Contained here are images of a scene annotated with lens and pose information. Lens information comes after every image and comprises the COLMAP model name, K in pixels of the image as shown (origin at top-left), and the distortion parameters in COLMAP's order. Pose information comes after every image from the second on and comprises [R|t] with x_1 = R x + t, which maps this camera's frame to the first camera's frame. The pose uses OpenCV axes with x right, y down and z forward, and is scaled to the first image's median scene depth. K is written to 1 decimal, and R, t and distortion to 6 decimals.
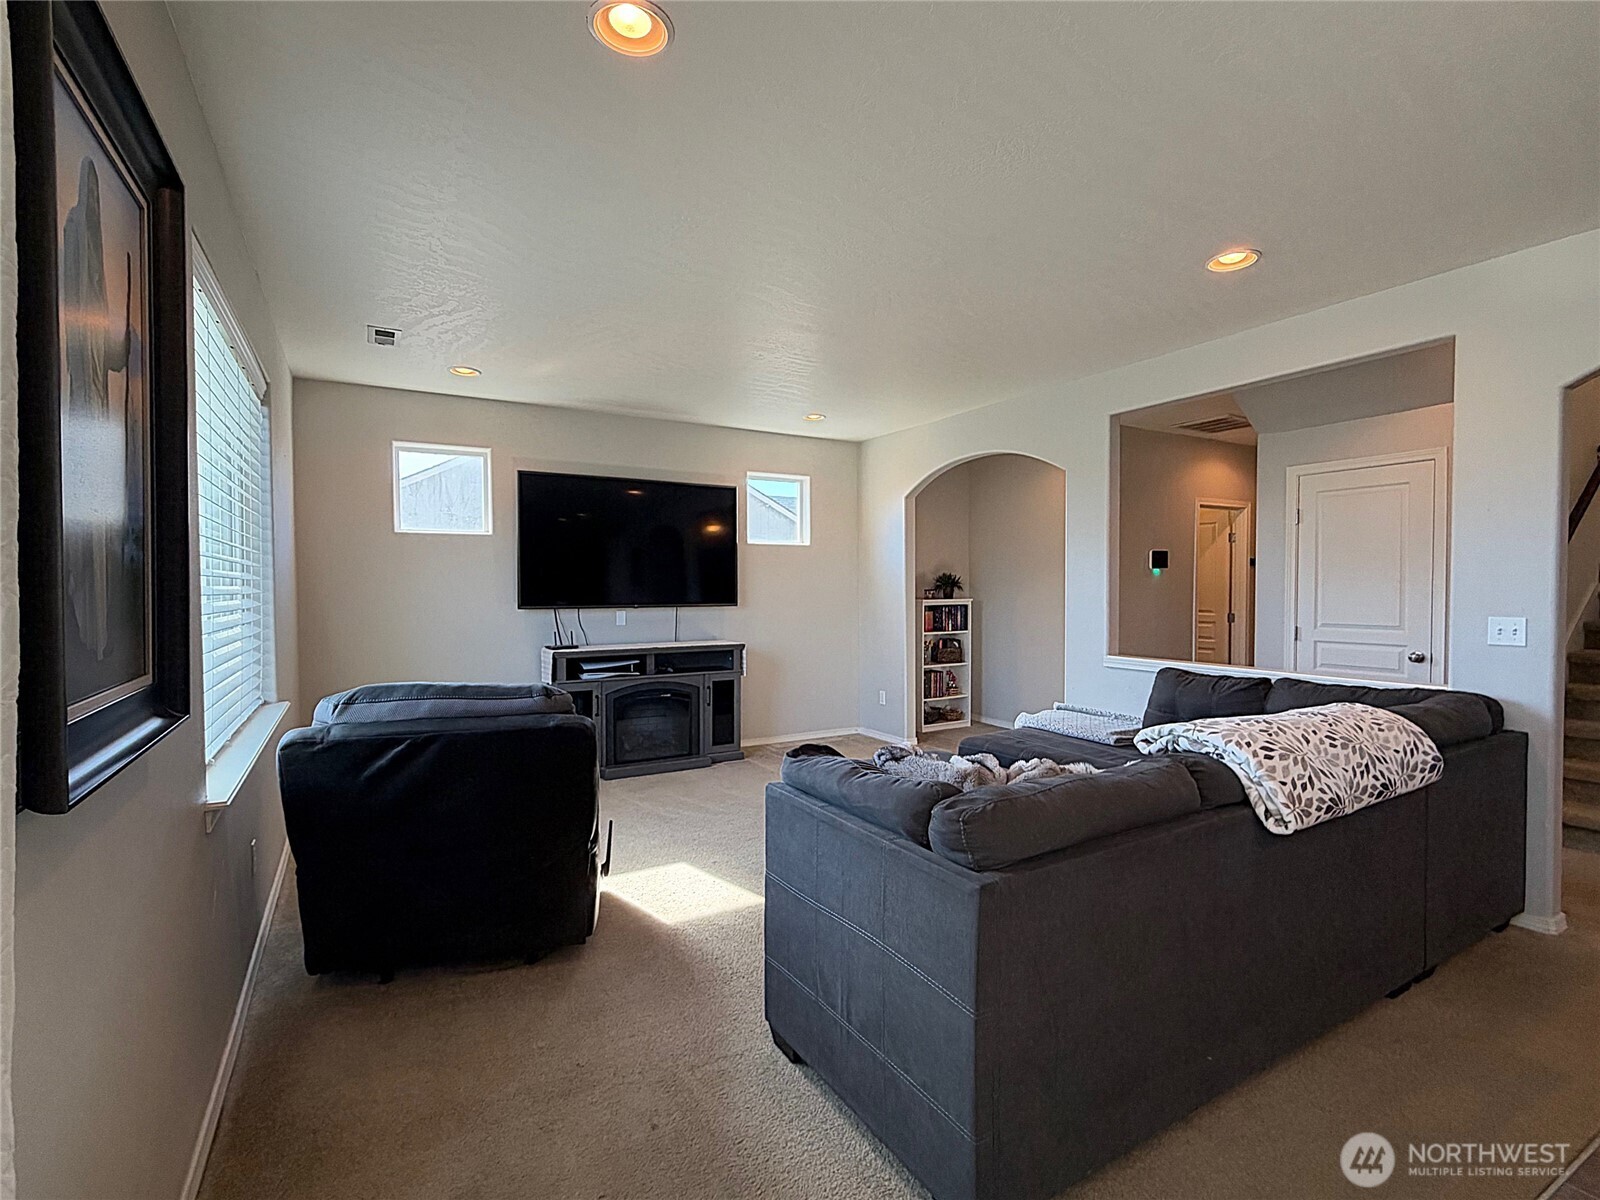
lens RADIAL K [[758.6, 0, 799.8], [0, 758.6, 597.4], [0, 0, 1]] dist [0.000874, 0.000078]
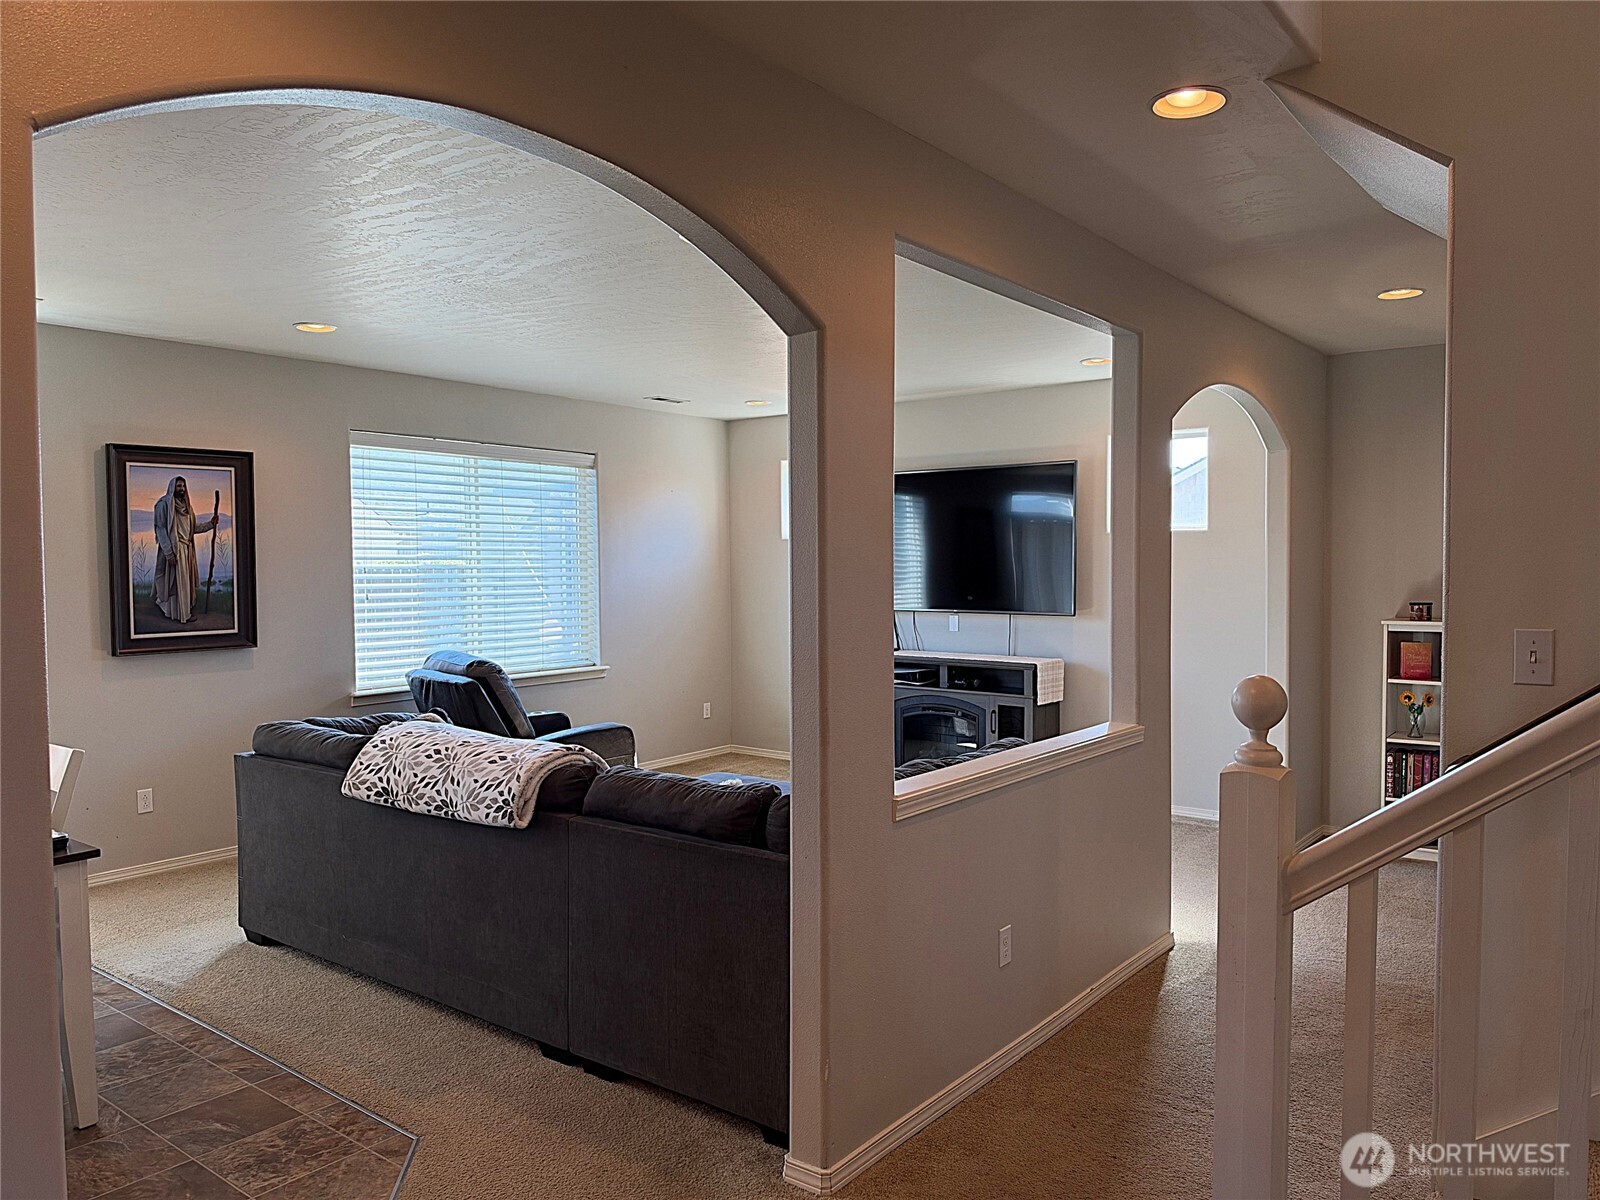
lens RADIAL K [[1145.2, 0, 799.8], [0, 1145.2, 601.1], [0, 0, 1]] dist [0.003218, -0.008592]
pose [[0.385919, 0.038010, -0.921749, 0.967726], [-0.018969, 0.999267, 0.033264, -0.040453], [0.922338, 0.004647, 0.386357, 0.328309]]
